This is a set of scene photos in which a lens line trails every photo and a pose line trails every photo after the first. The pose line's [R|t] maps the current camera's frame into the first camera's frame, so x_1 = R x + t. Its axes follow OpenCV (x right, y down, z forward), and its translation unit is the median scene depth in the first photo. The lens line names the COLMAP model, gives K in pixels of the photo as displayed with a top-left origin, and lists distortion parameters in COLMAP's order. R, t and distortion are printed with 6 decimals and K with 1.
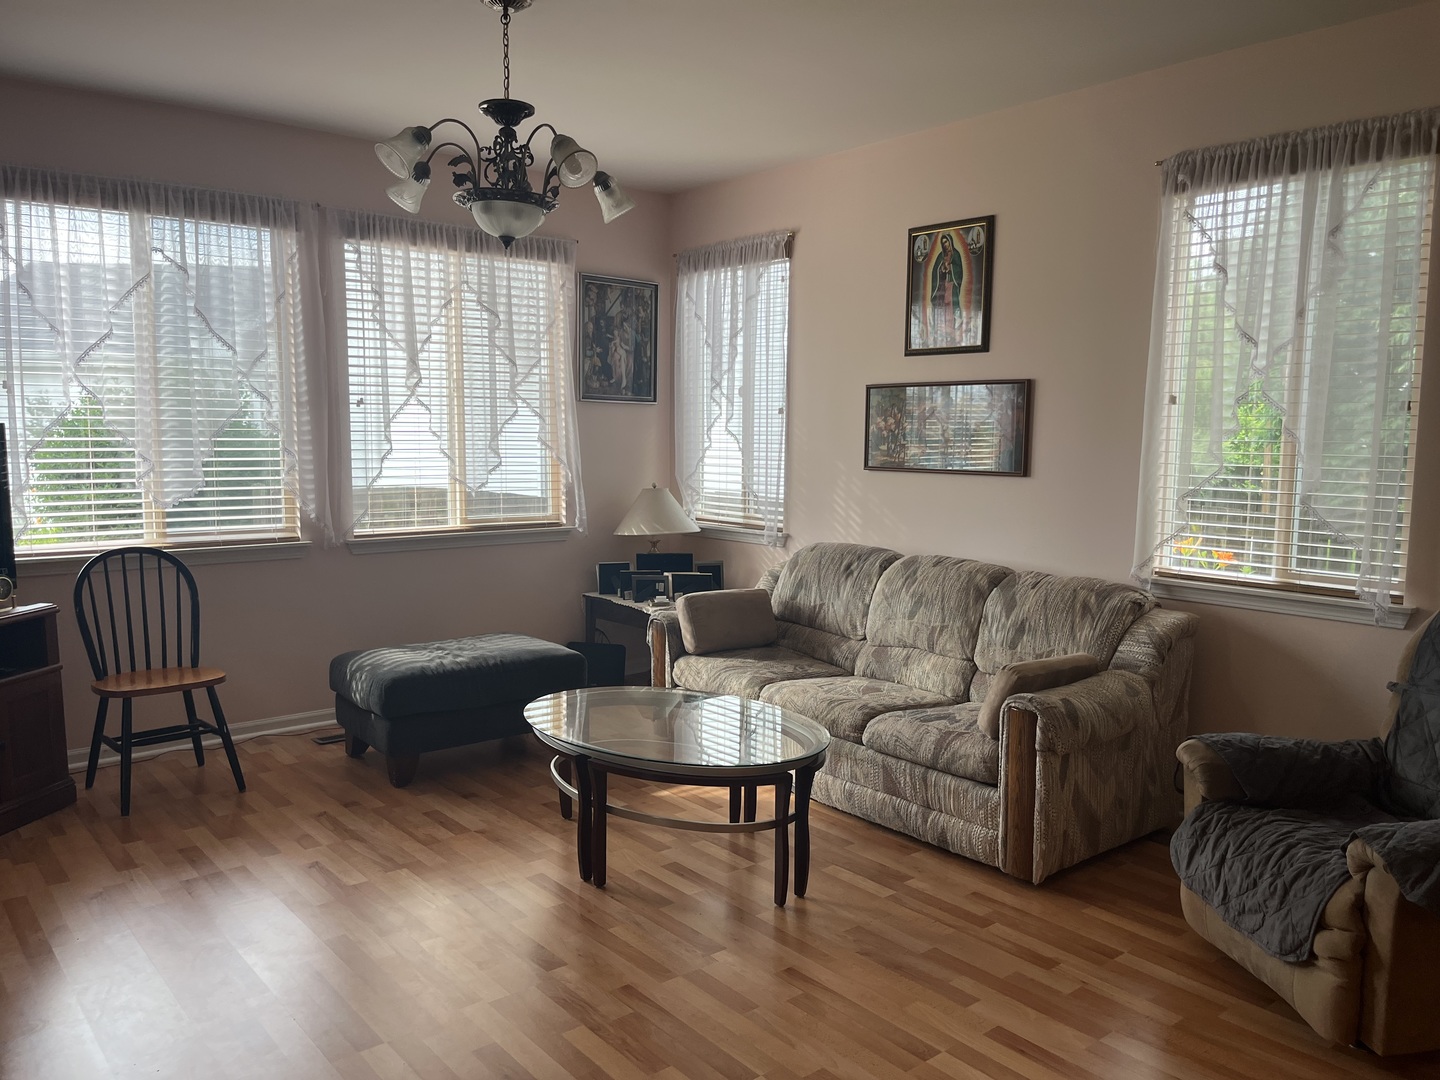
lens RADIAL K [[1092.2, 0, 723.9], [0, 1092.2, 552.8], [0, 0, 1]] dist [0.047090, -0.081624]
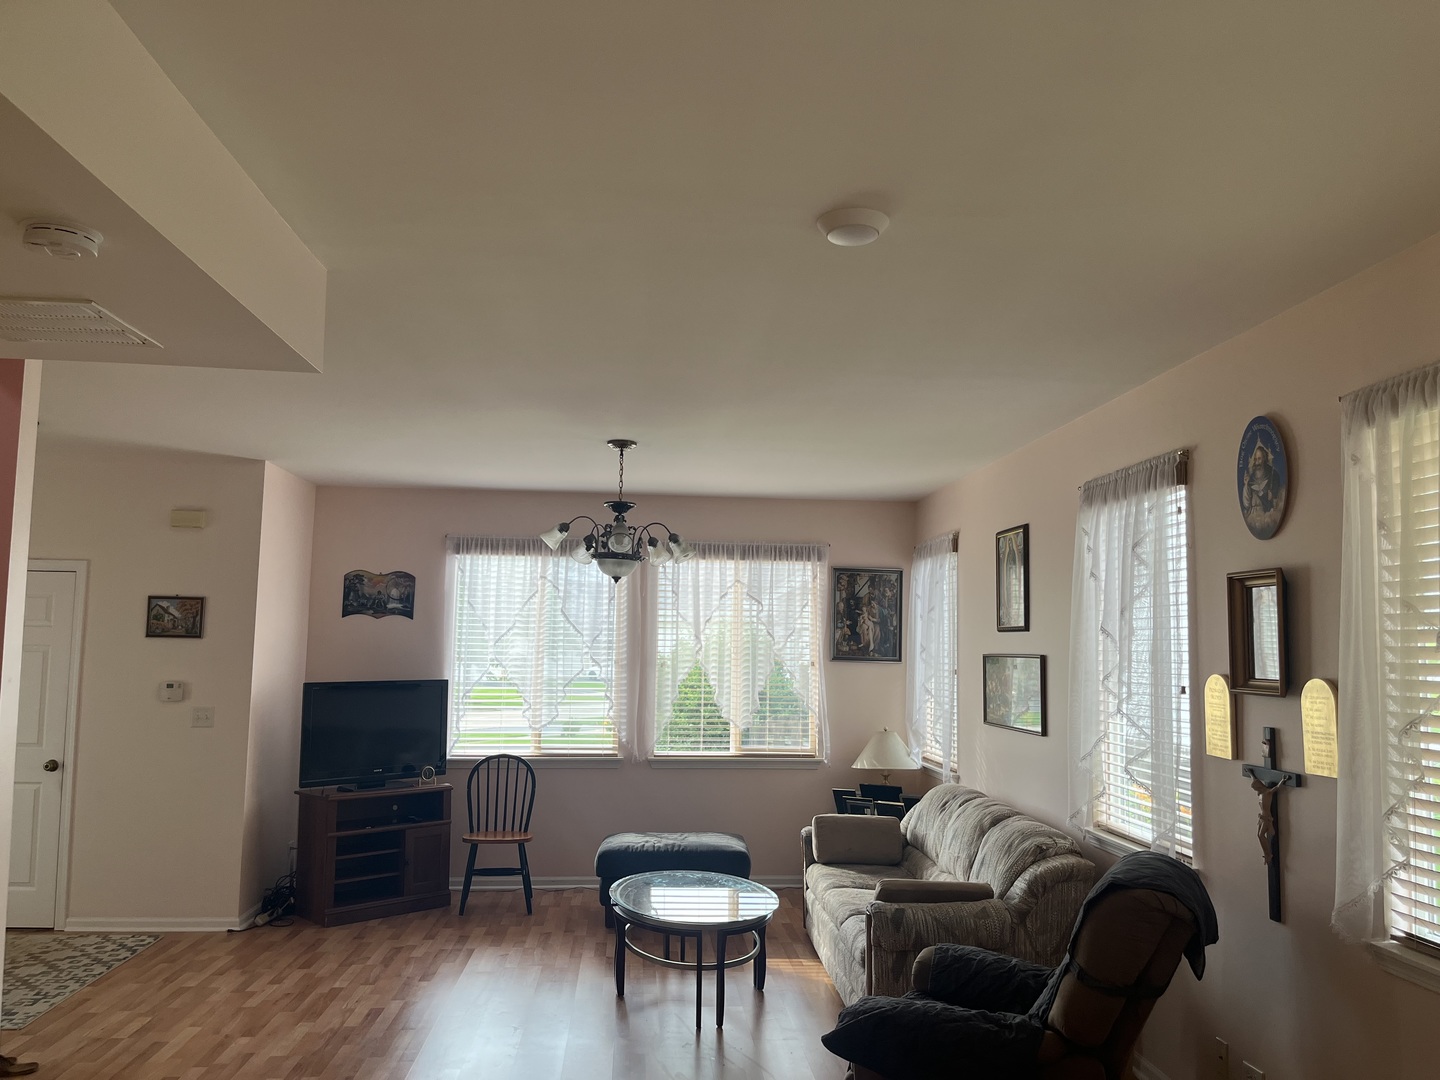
lens RADIAL K [[1092.2, 0, 718.1], [0, 1092.2, 536.7], [0, 0, 1]] dist [0.047090, -0.081624]
pose [[0.815219, -0.057844, -0.576257, 0.598576], [-0.070942, 0.977533, -0.198484, -0.017287], [0.574791, 0.202689, 0.792800, -0.171891]]
